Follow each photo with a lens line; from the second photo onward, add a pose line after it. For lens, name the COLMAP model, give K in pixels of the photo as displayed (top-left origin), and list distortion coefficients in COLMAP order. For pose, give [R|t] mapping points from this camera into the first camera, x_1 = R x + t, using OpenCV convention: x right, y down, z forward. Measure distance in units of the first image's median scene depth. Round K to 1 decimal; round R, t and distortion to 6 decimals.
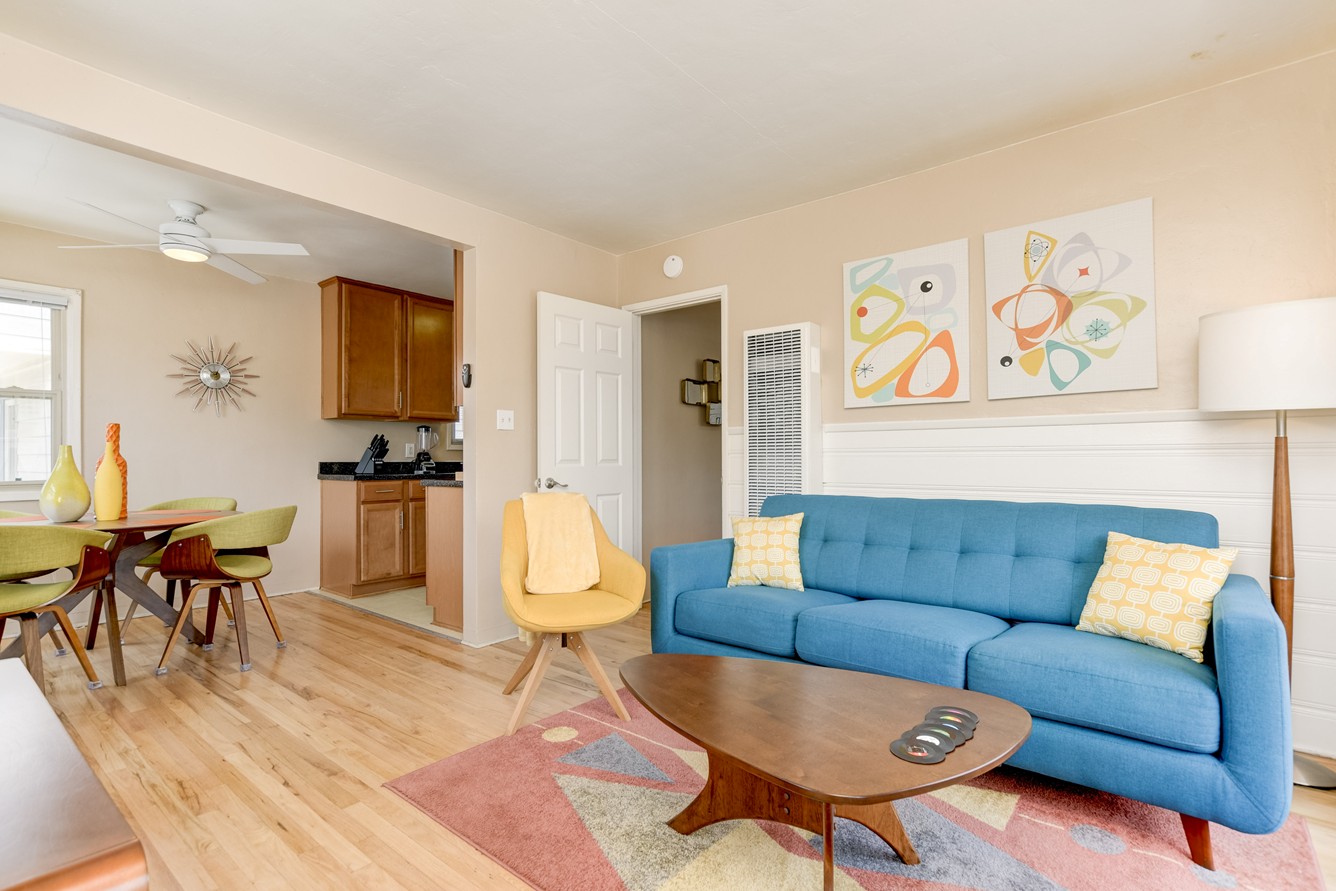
lens RADIAL K [[621.0, 0, 665.7], [0, 621.0, 455.1], [0, 0, 1]] dist [0.000309, -0.000142]
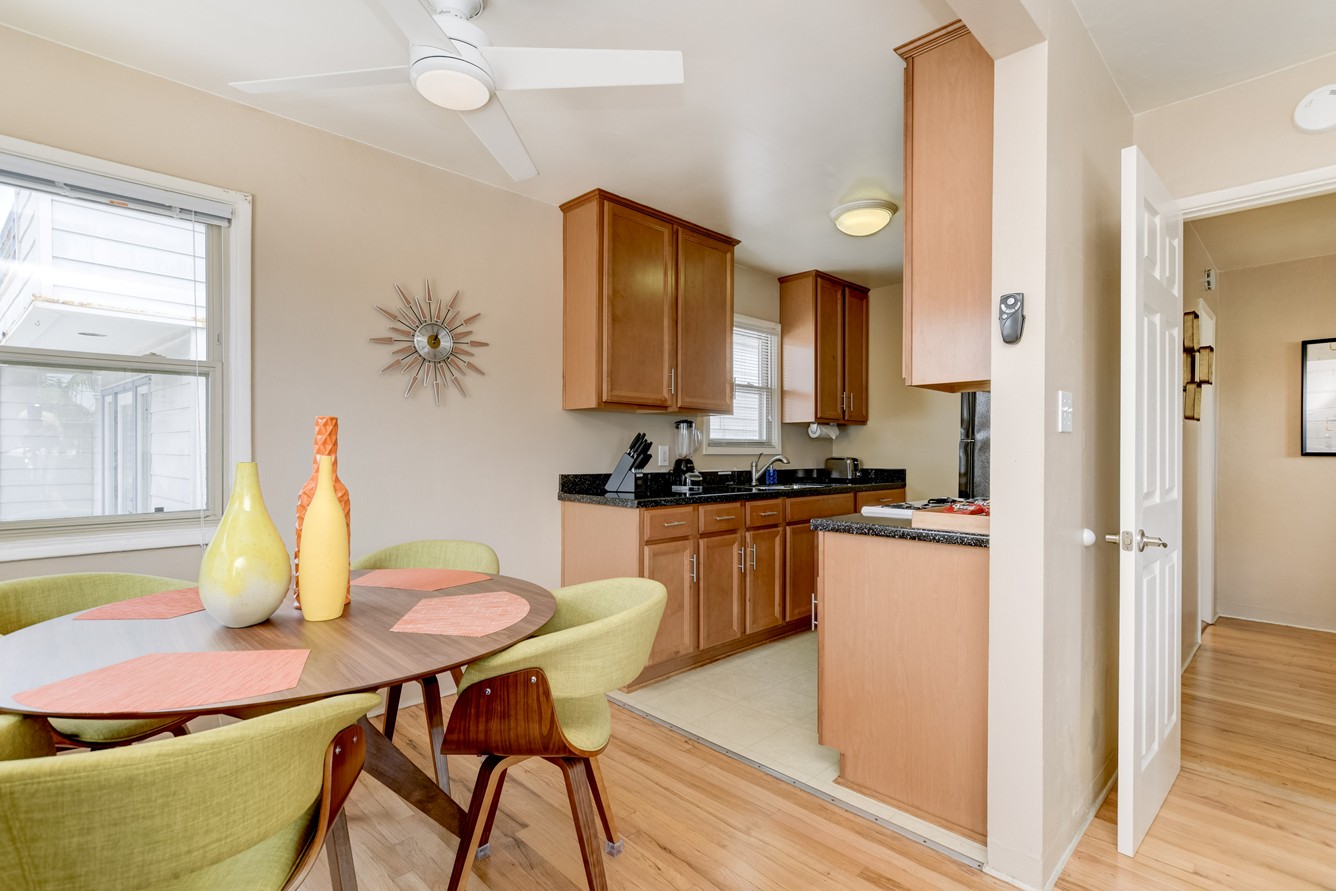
lens RADIAL K [[620.6, 0, 670.1], [0, 620.6, 455.3], [0, 0, 1]] dist [-0.013966, 0.000076]
pose [[0.993874, 0.008093, -0.110224, -0.577388], [-0.006934, 0.999917, 0.010896, -0.027637], [0.110303, -0.010065, 0.993847, 0.551685]]
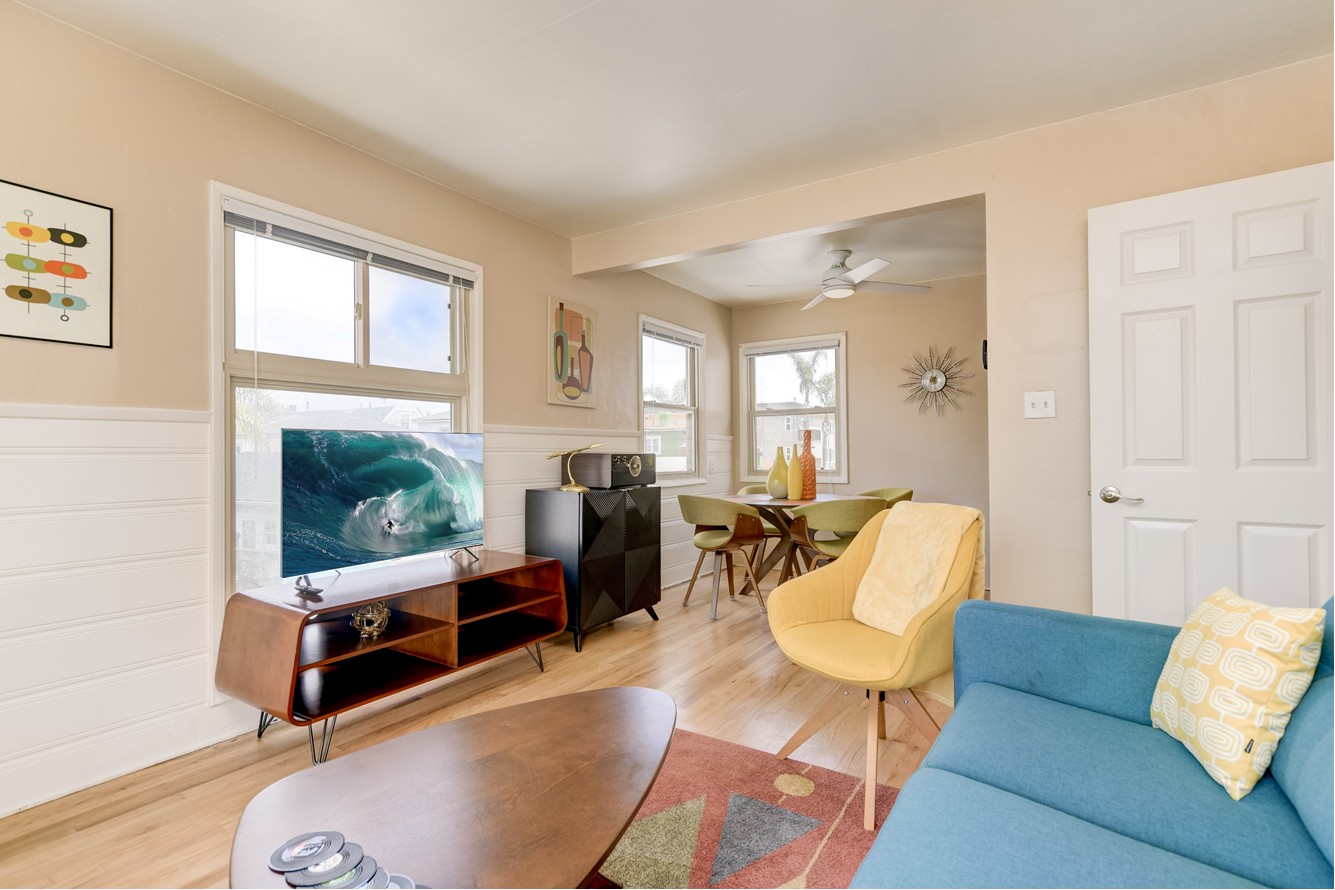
lens RADIAL K [[631.5, 0, 665.4], [0, 631.5, 450.8], [0, 0, 1]] dist [-0.021020, -0.000004]
pose [[0.126926, -0.003175, -0.991907, 0.475218], [0.009730, 0.999951, -0.001956, -0.004623], [0.991864, -0.009403, 0.126951, 0.521050]]
